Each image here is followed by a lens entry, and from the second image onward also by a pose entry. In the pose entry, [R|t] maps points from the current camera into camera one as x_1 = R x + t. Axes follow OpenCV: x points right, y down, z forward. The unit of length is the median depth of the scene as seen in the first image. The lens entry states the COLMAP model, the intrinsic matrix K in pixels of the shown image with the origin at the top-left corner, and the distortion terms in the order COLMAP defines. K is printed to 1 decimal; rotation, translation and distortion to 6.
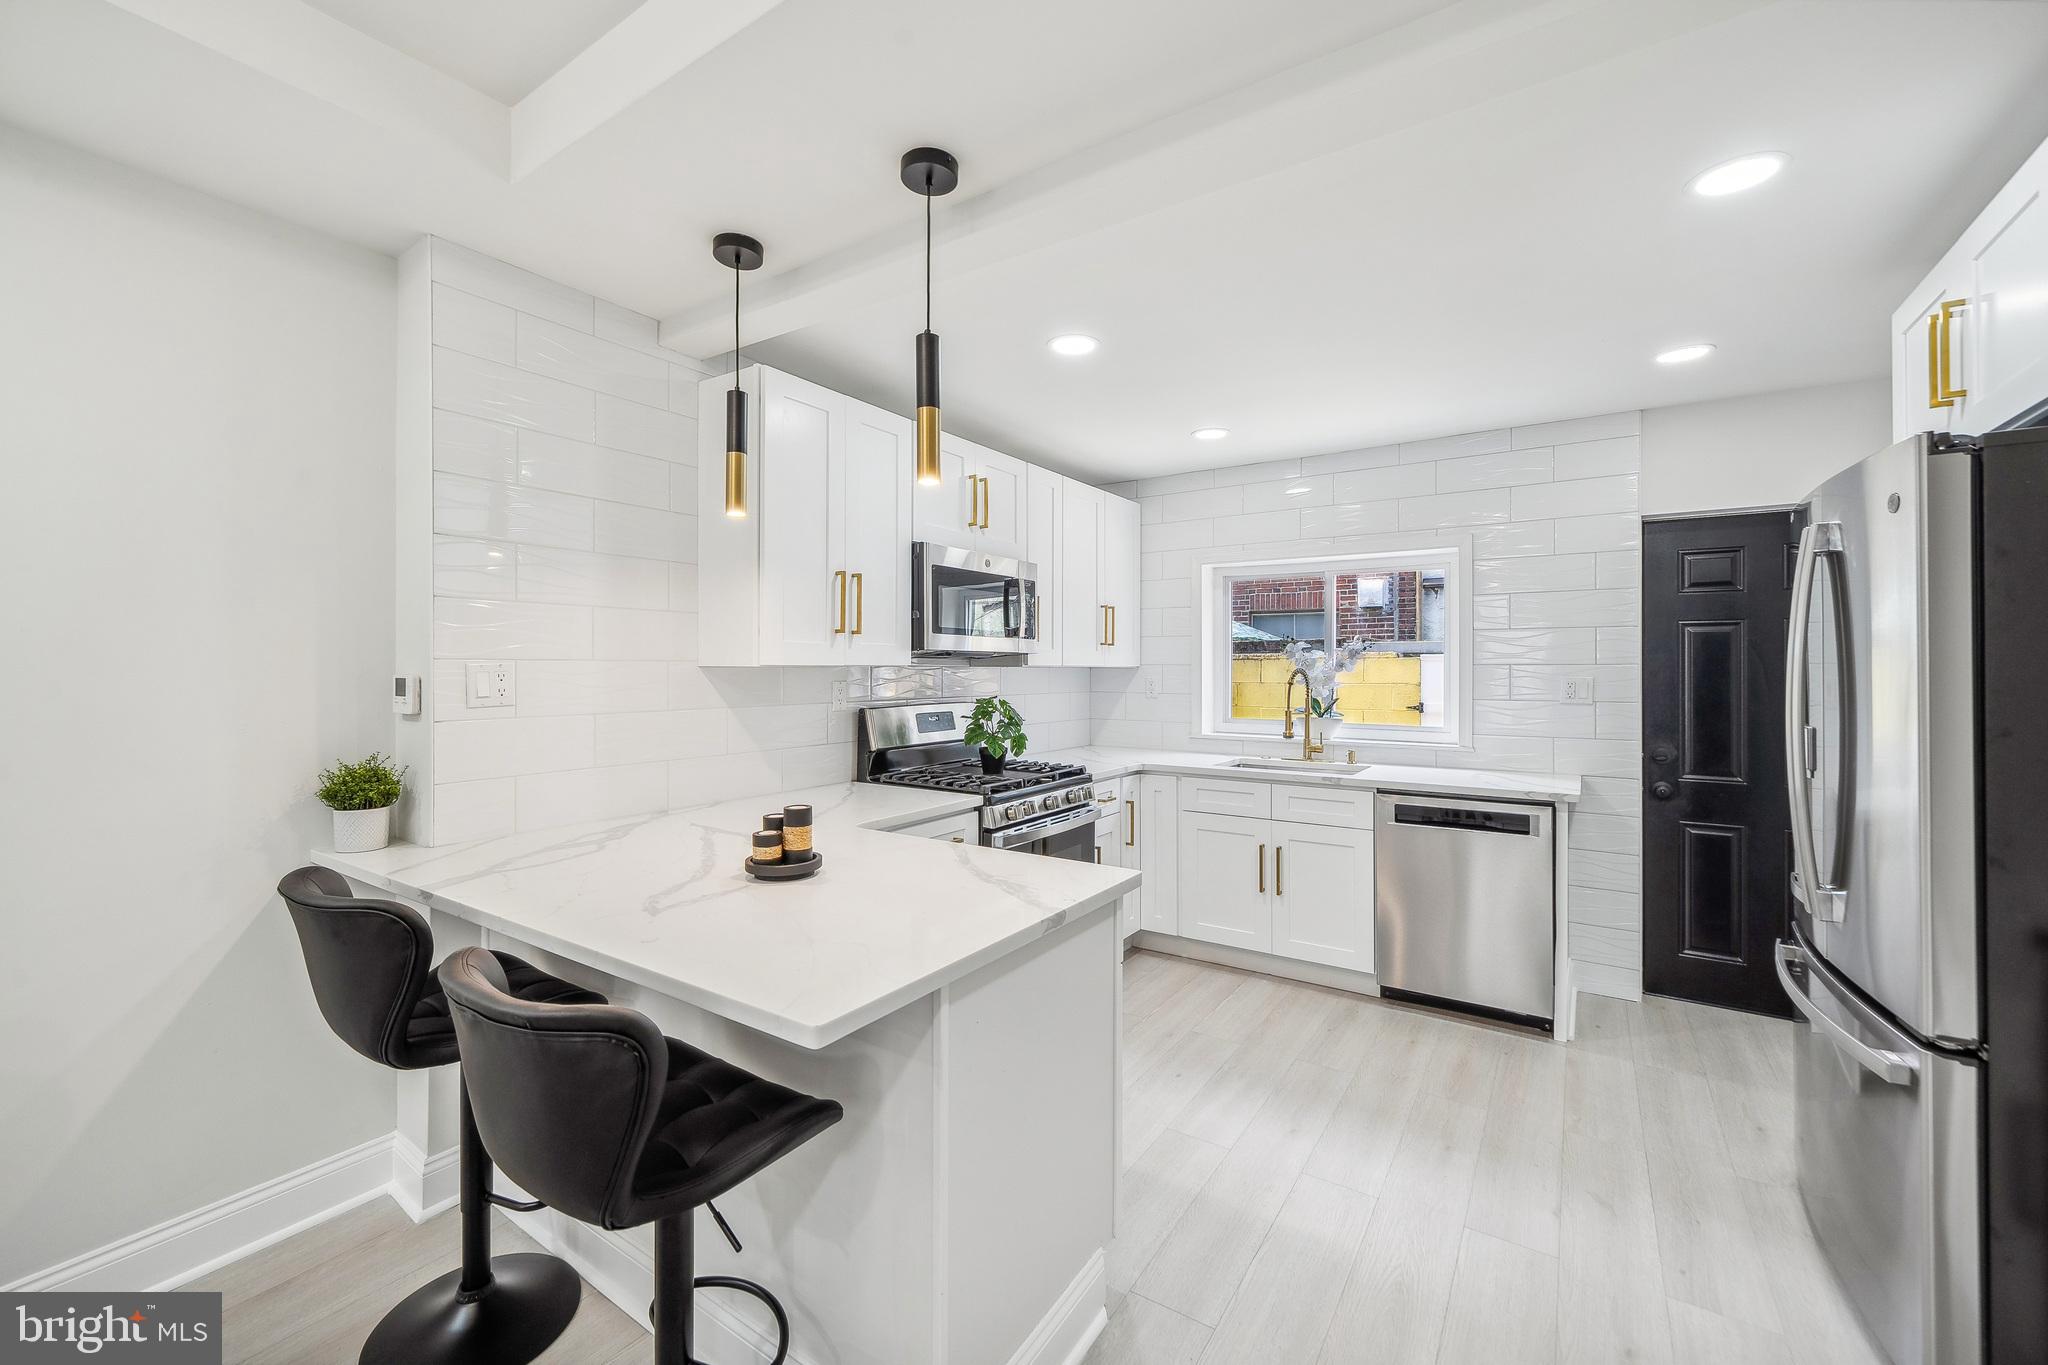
lens RADIAL K [[819.8, 0, 1018.9], [0, 819.8, 666.6], [0, 0, 1]] dist [0.002024, -0.001336]
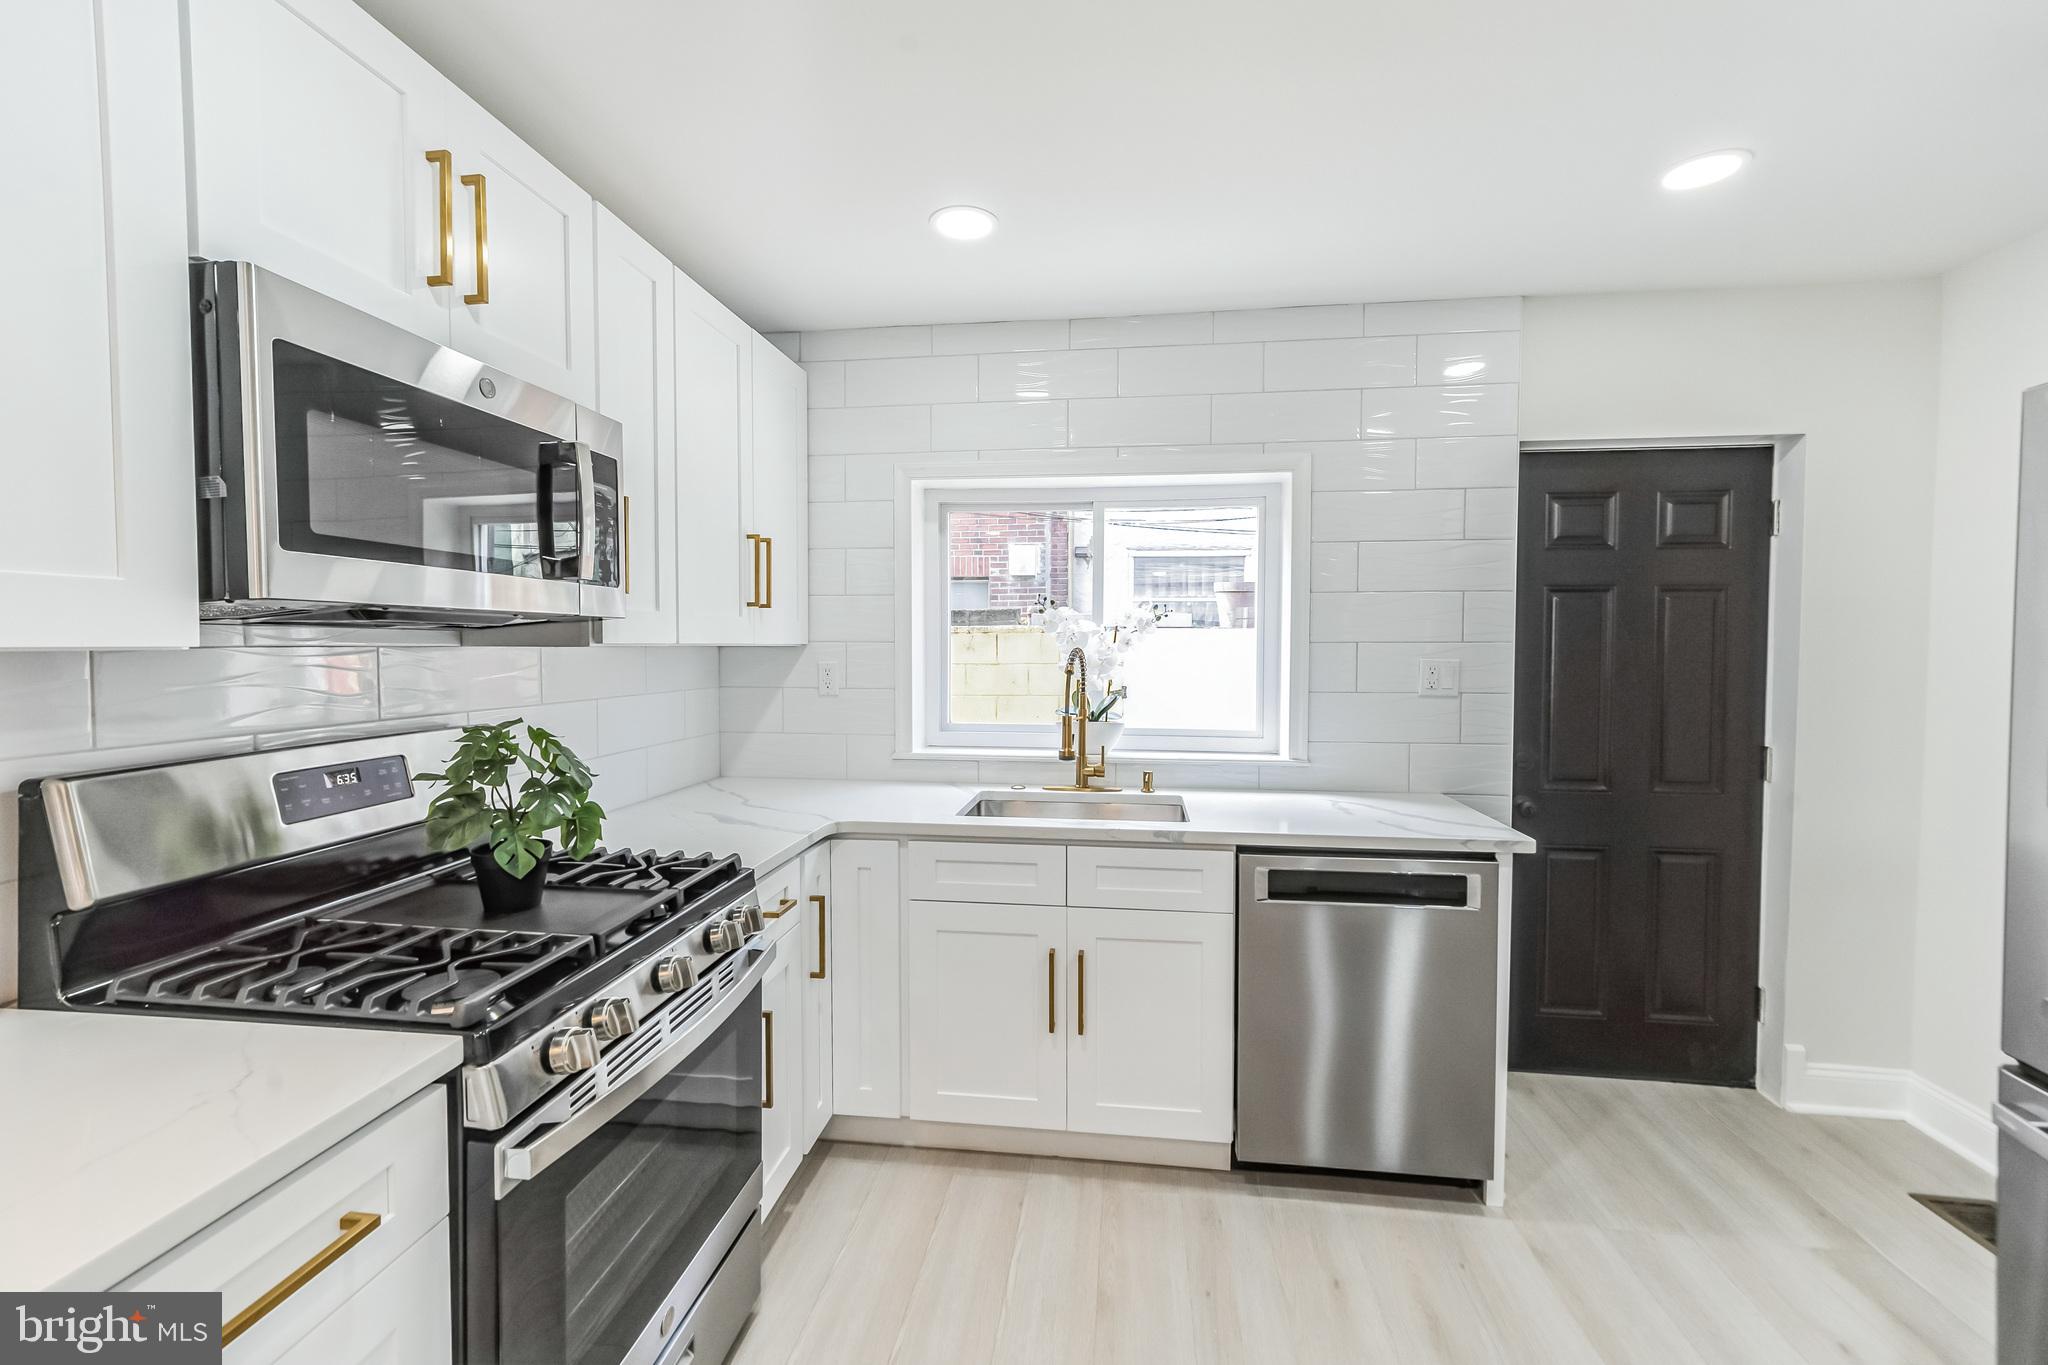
lens RADIAL K [[861.0, 0, 1018.5], [0, 861.0, 671.1], [0, 0, 1]] dist [0.002553, 0.002061]
pose [[0.894502, -0.014555, 0.446826, 0.003518], [-0.001205, 0.999388, 0.034966, -0.003774], [-0.447062, -0.031815, 0.893937, 0.498824]]
